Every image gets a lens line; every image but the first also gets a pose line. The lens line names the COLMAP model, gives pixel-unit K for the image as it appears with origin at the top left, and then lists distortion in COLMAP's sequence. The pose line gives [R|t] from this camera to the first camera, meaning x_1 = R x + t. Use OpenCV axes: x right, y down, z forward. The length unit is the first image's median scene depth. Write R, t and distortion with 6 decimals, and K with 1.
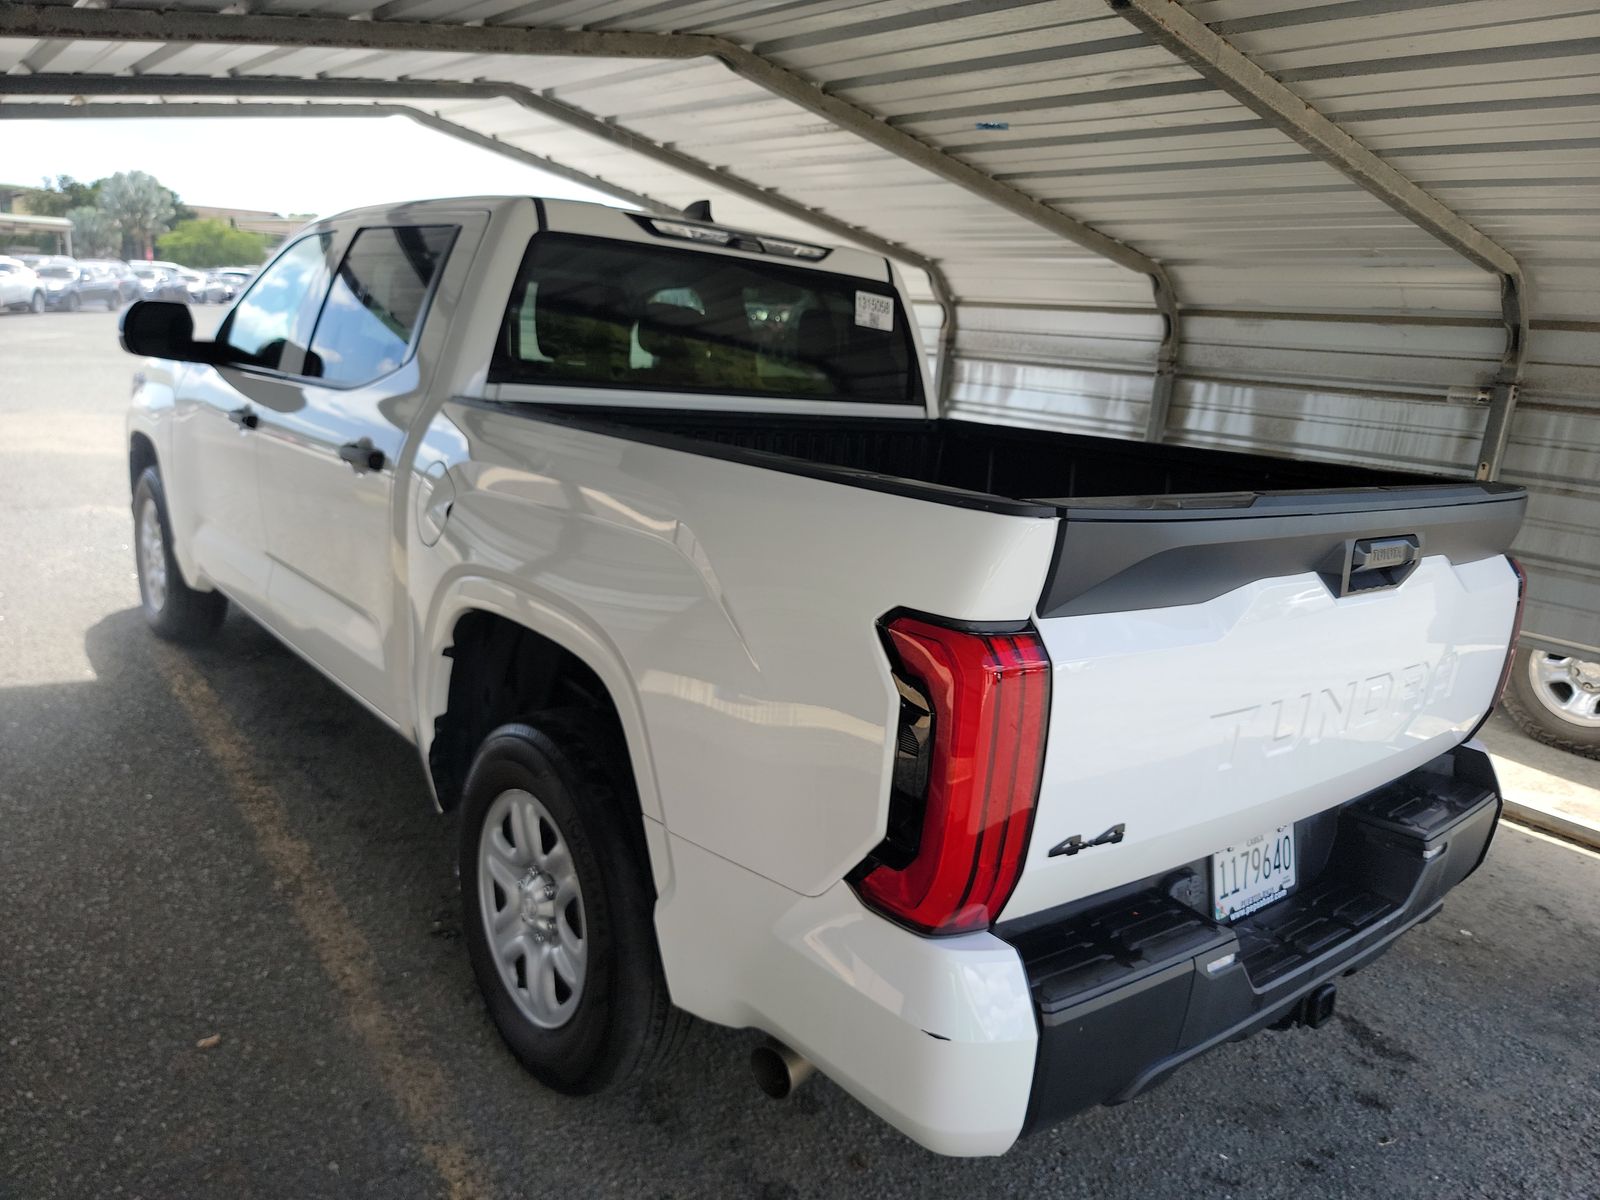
lens RADIAL K [[1094.3, 0, 807.7], [0, 1094.3, 599.2], [0, 0, 1]] dist [0.061201, -0.041136]
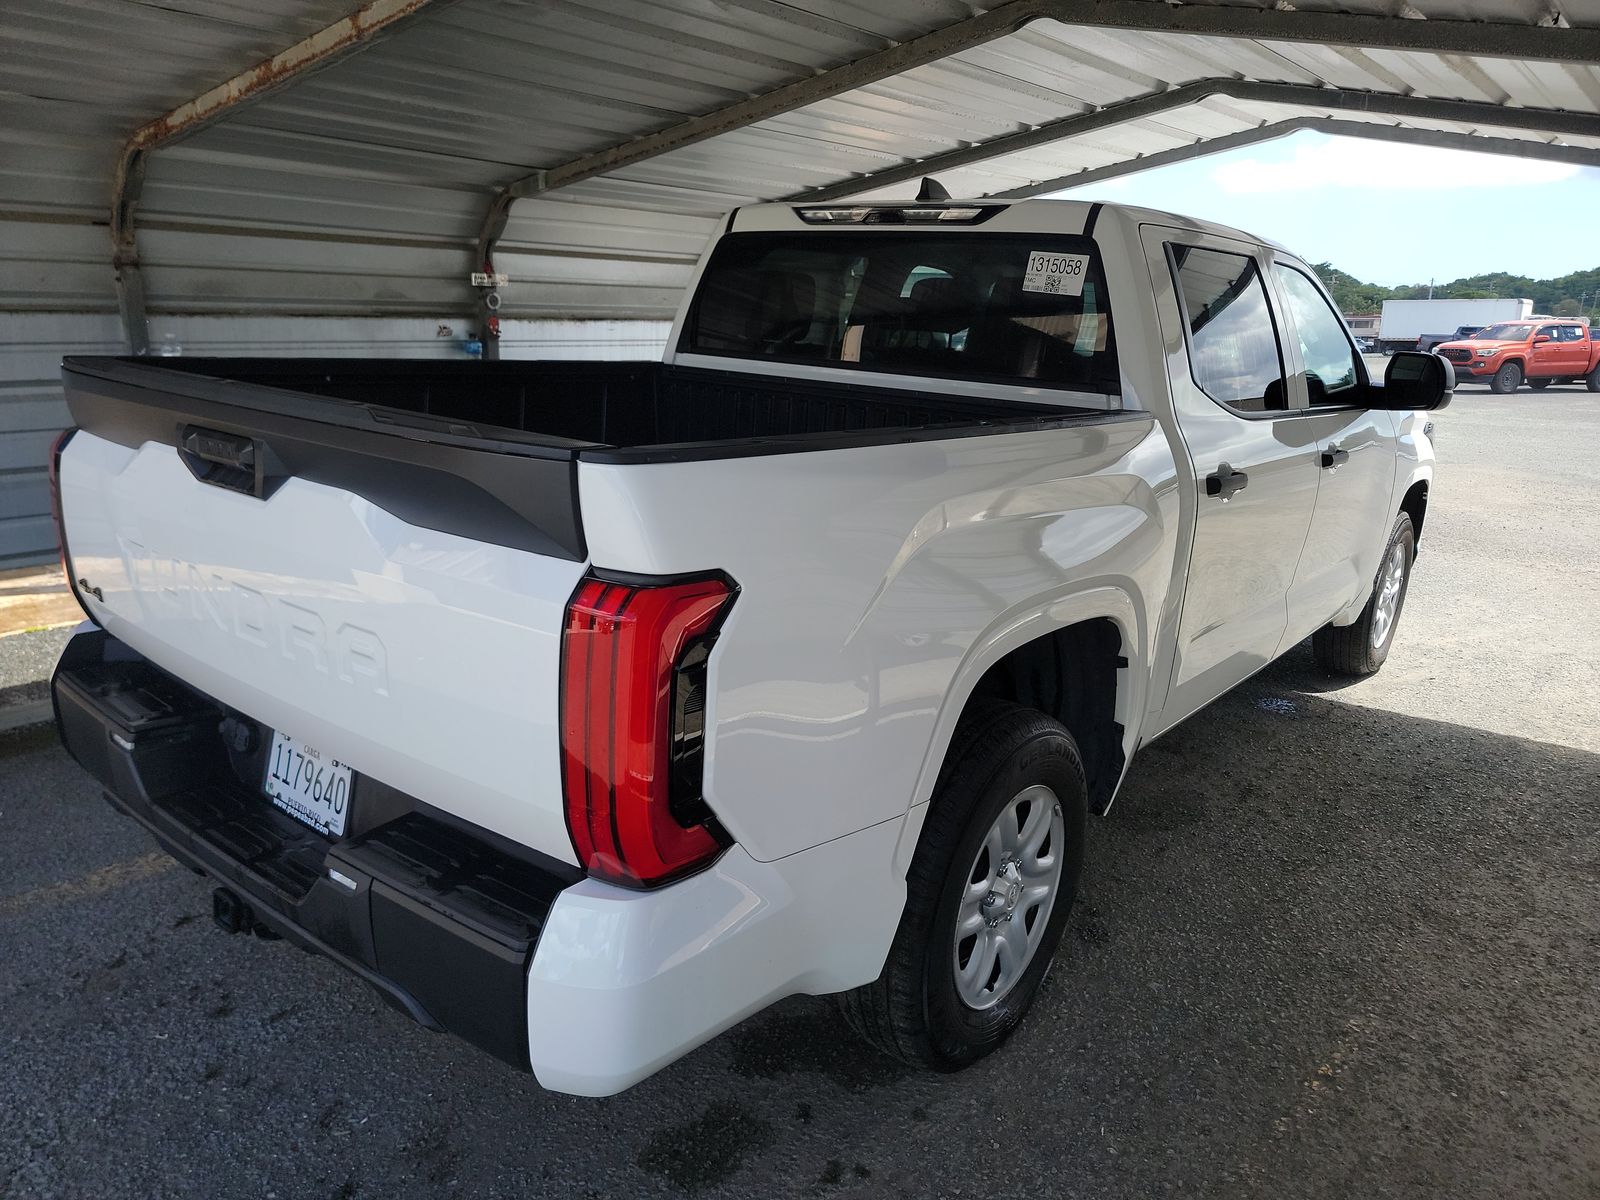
lens RADIAL K [[1094.3, 0, 807.7], [0, 1094.3, 599.2], [0, 0, 1]] dist [0.061201, -0.041136]
pose [[0.224684, 0.179835, -0.957693, 0.874772], [-0.251367, 0.960255, 0.121343, -0.087705], [0.941452, 0.213469, 0.260959, 0.695197]]
